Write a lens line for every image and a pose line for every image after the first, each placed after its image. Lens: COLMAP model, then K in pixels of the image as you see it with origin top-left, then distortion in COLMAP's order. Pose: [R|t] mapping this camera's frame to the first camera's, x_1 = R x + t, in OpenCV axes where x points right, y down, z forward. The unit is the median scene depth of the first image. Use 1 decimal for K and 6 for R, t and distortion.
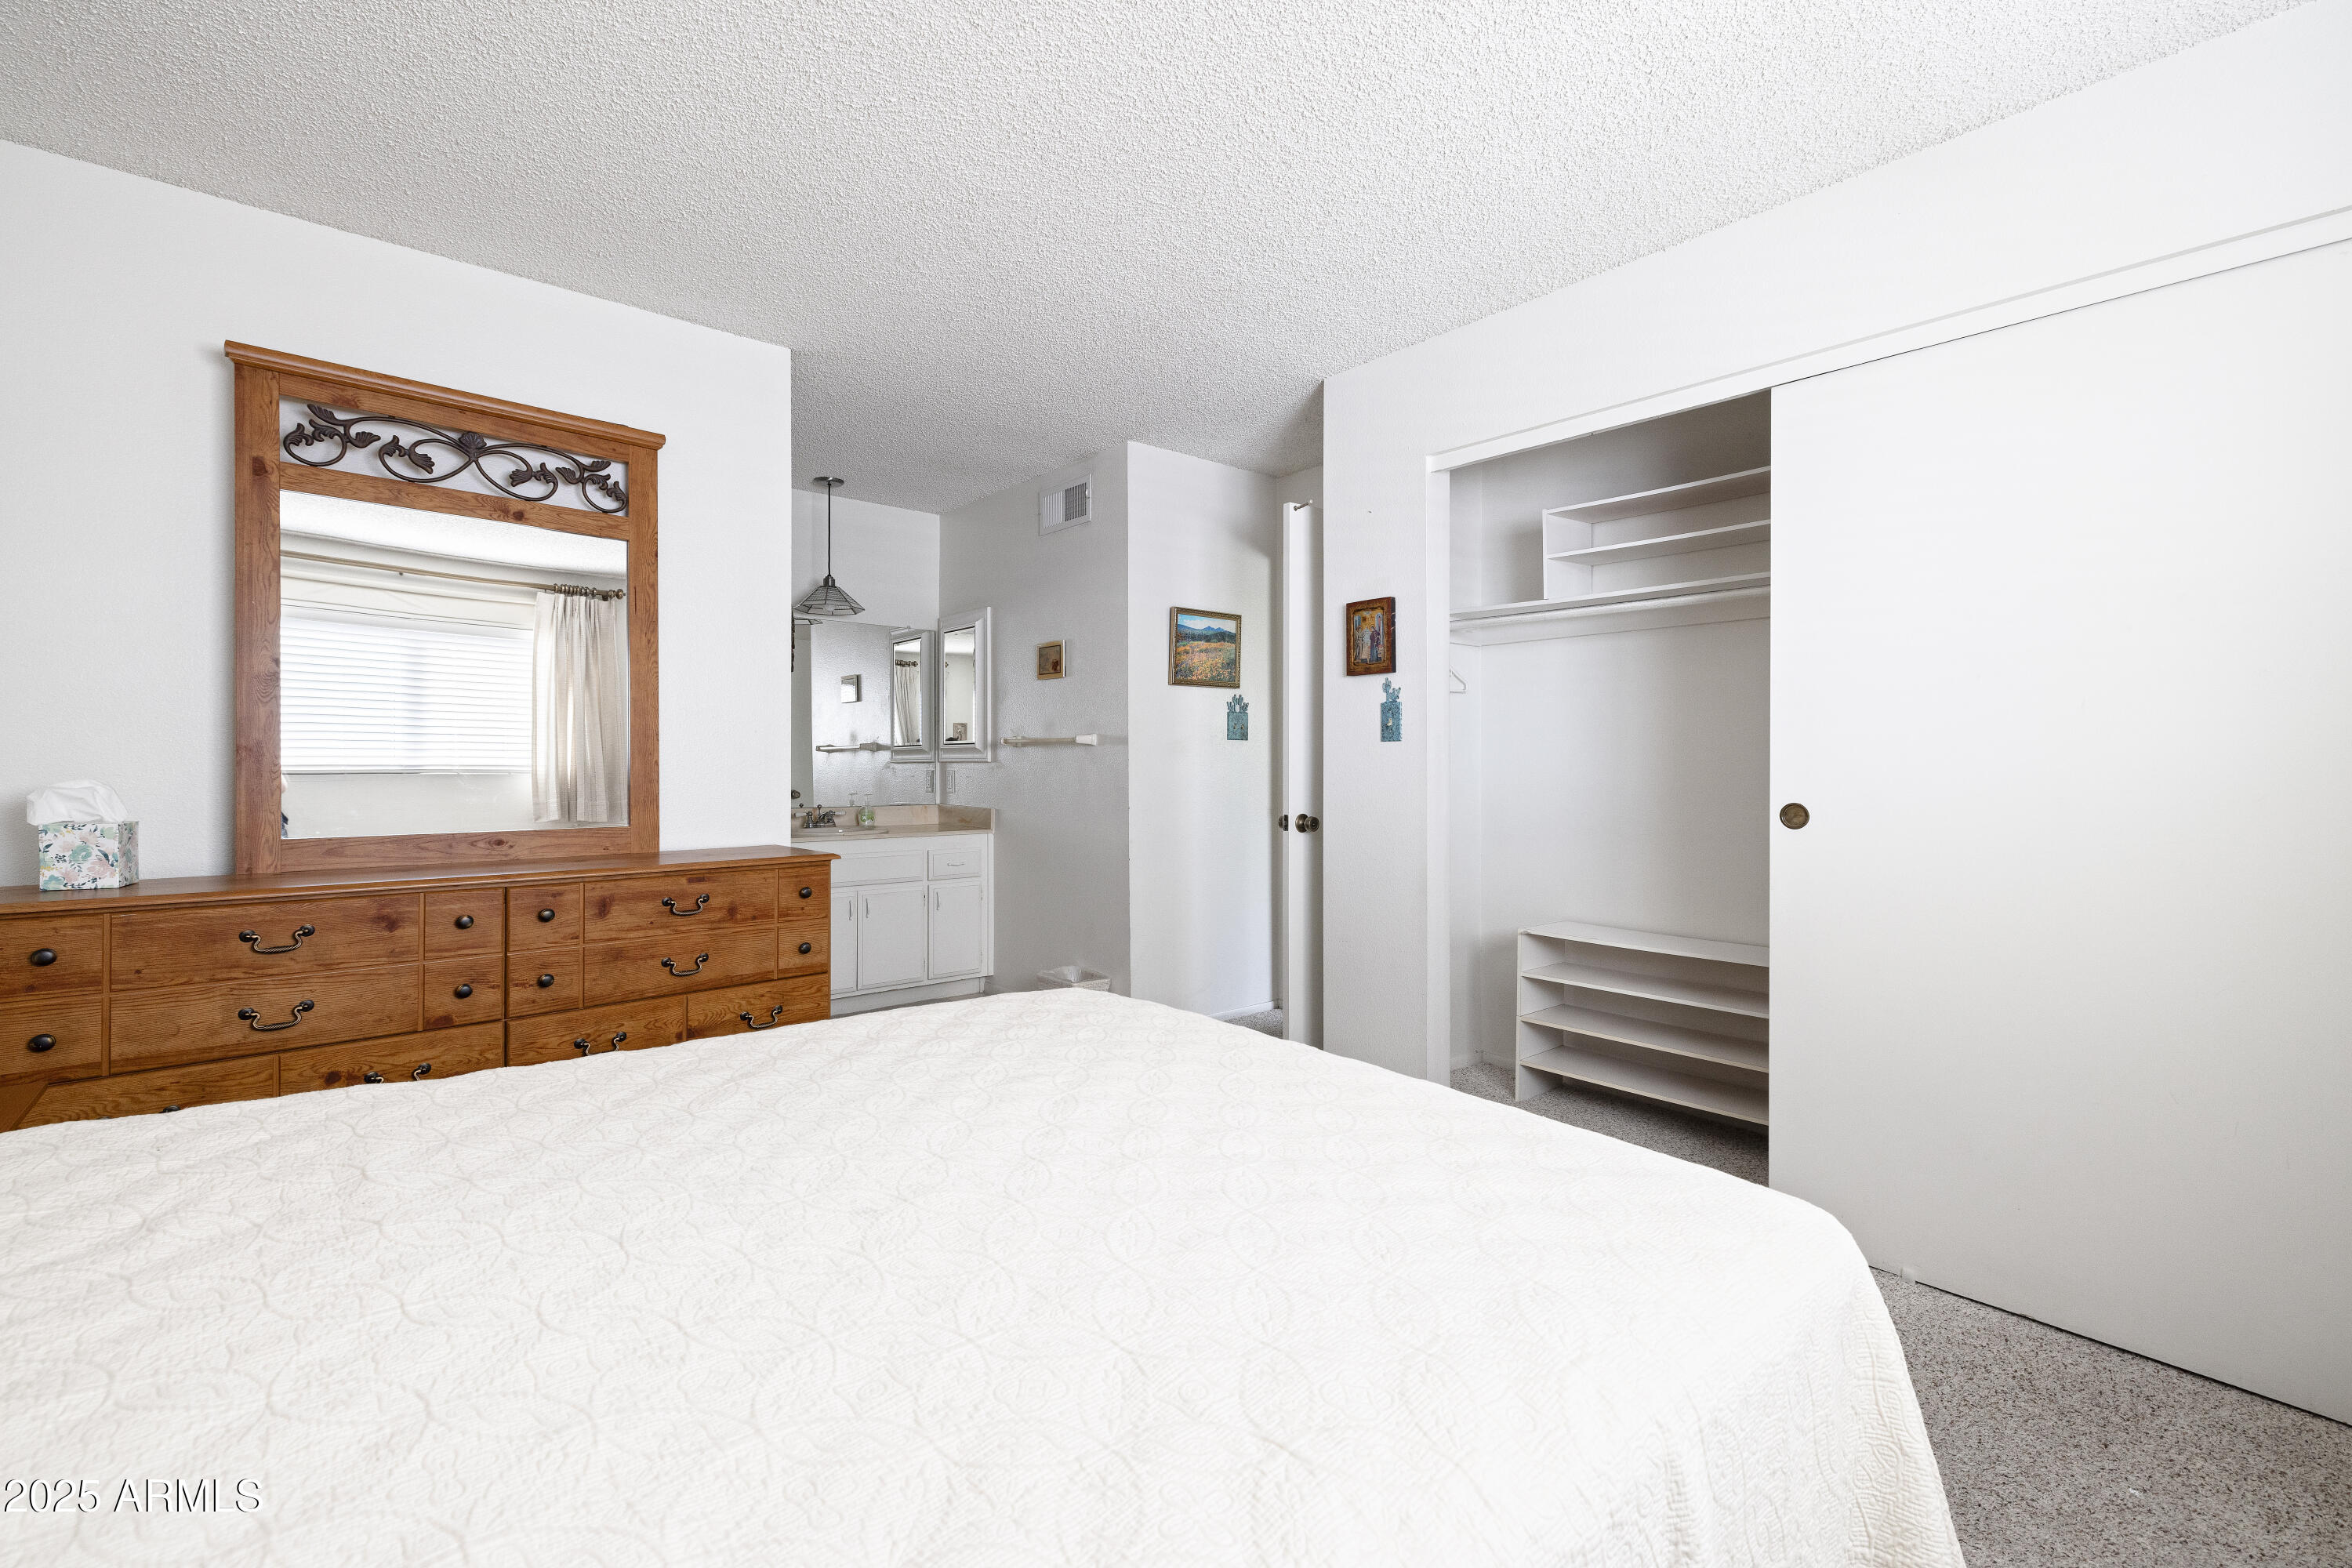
lens RADIAL K [[1008.6, 0, 1172.4], [0, 1008.6, 775.2], [0, 0, 1]] dist [-0.002105, -0.000192]
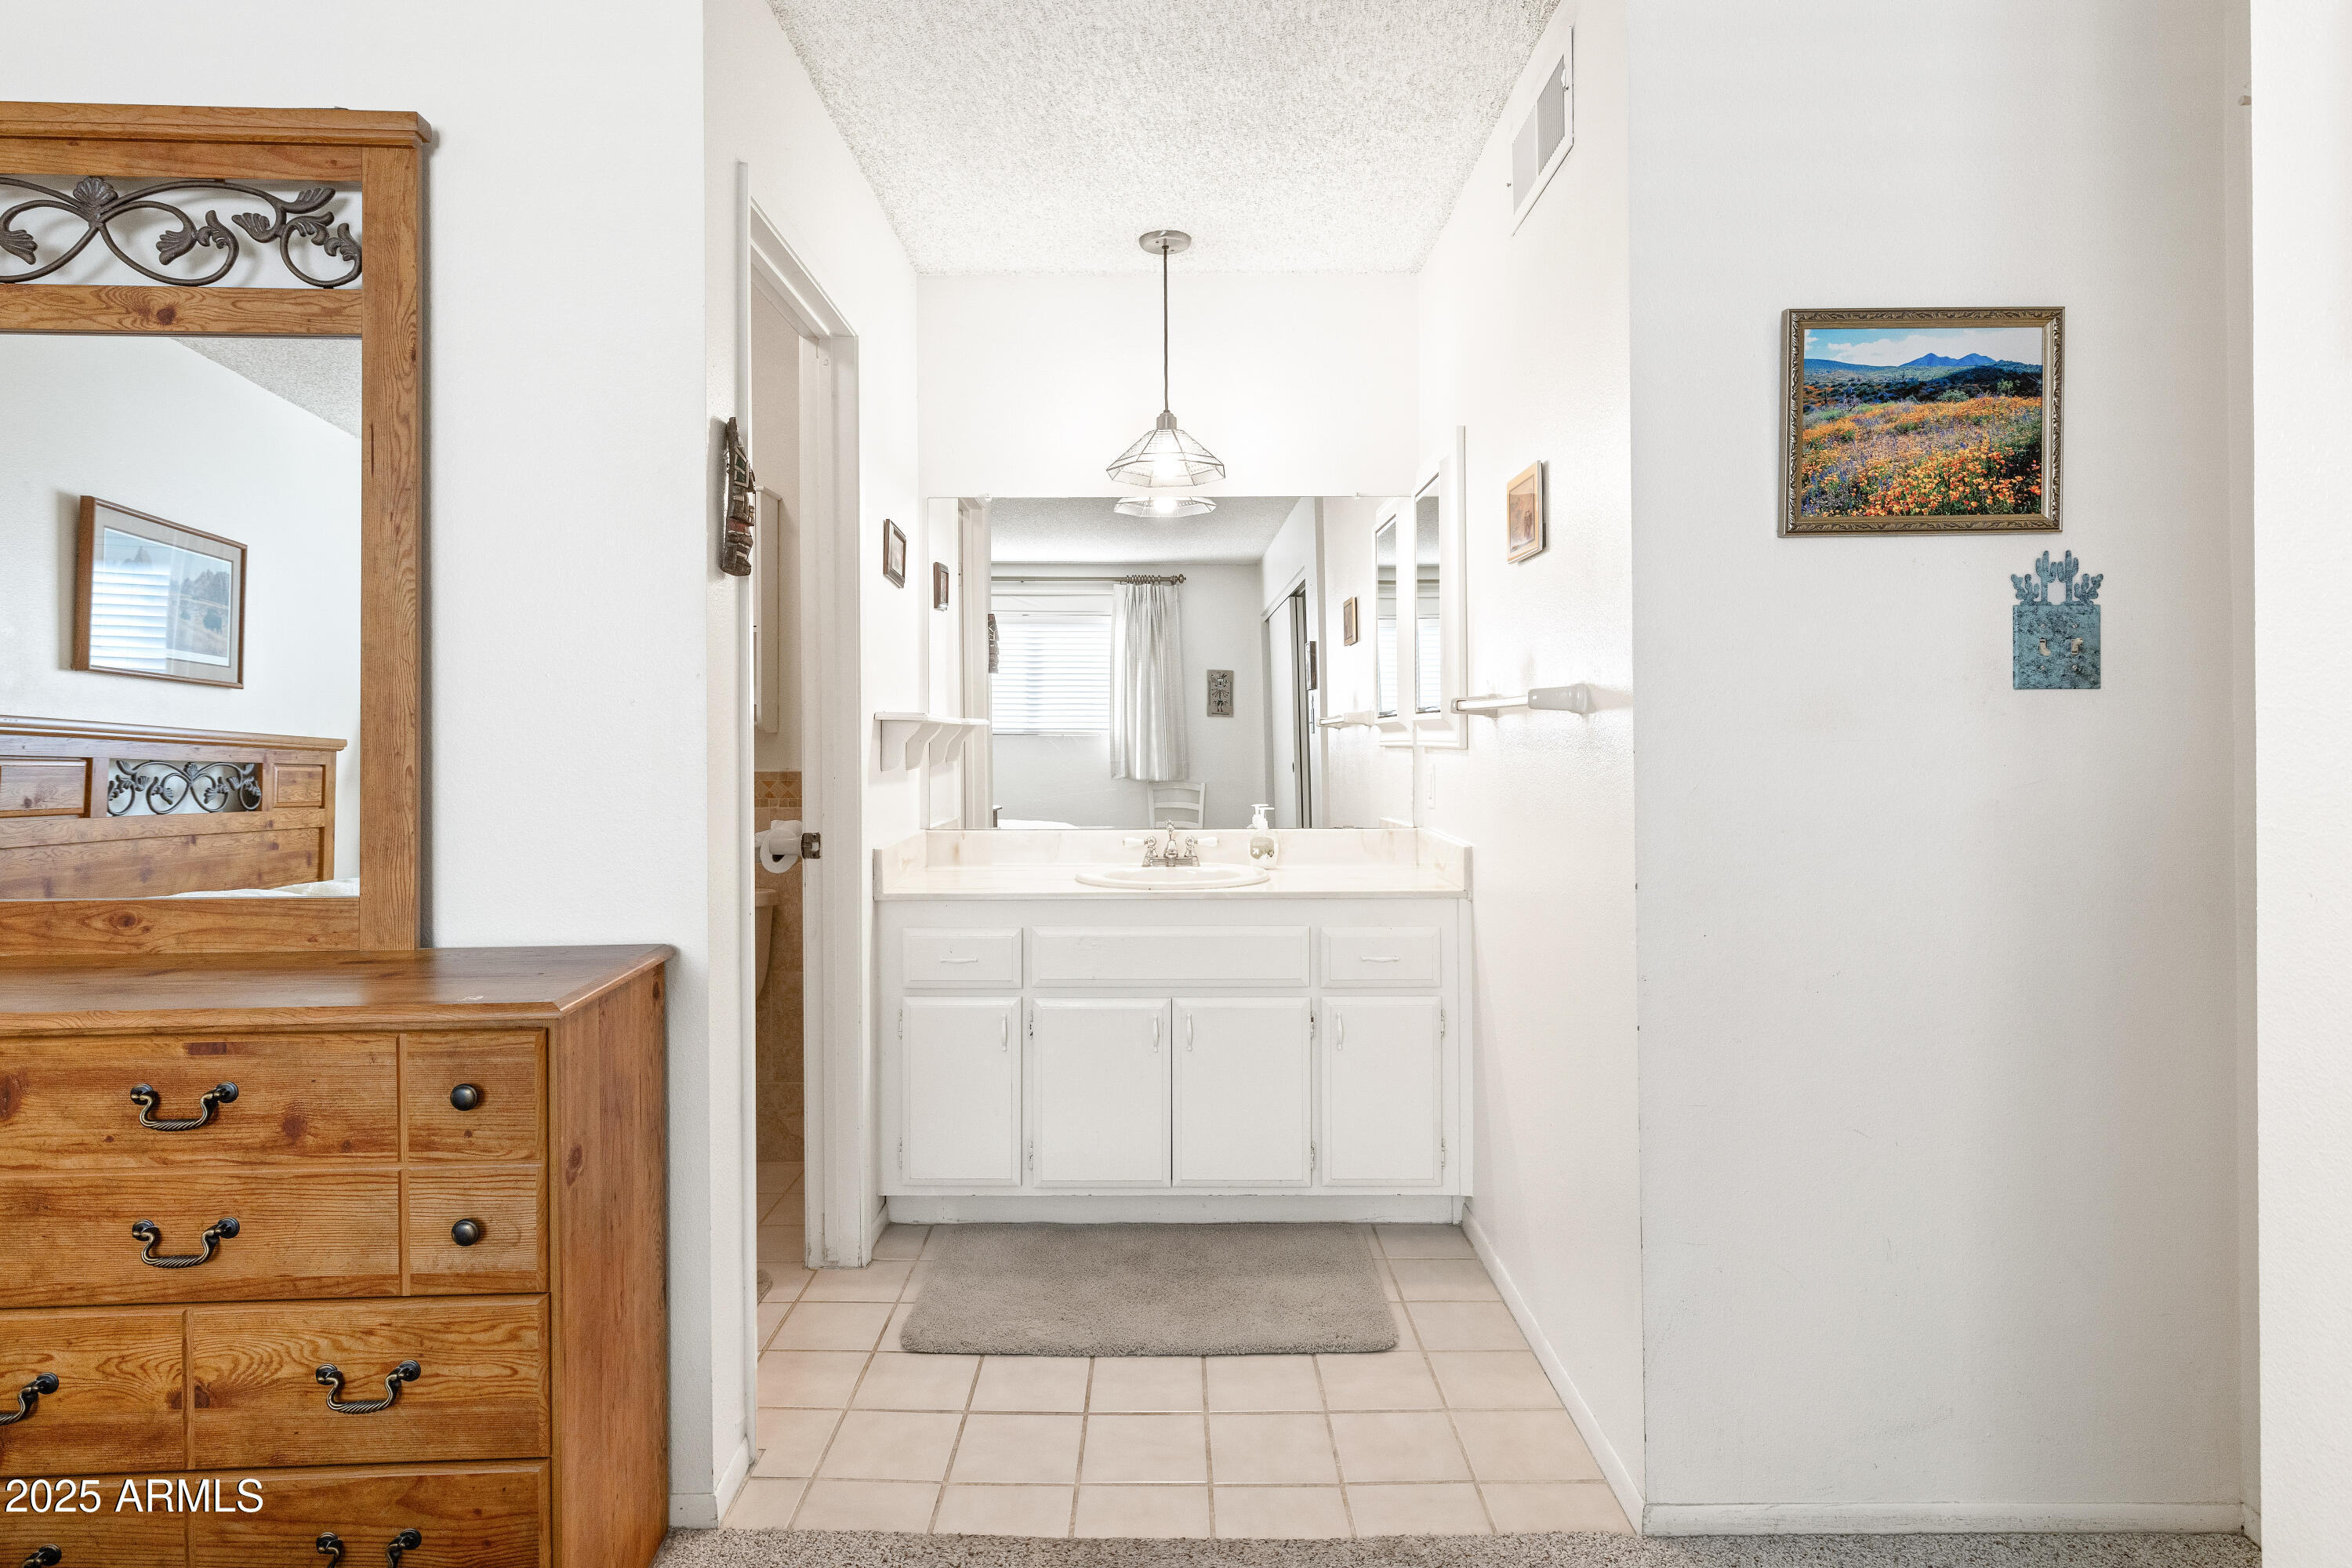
lens RADIAL K [[1261.8, 0, 1218.1], [0, 1261.8, 719.0], [0, 0, 1]] dist [-0.000401, 0.001253]
pose [[0.751998, -0.008840, -0.659106, 0.209596], [-0.000905, 0.999895, -0.014444, -0.030535], [0.659165, 0.011459, 0.751911, 0.825480]]
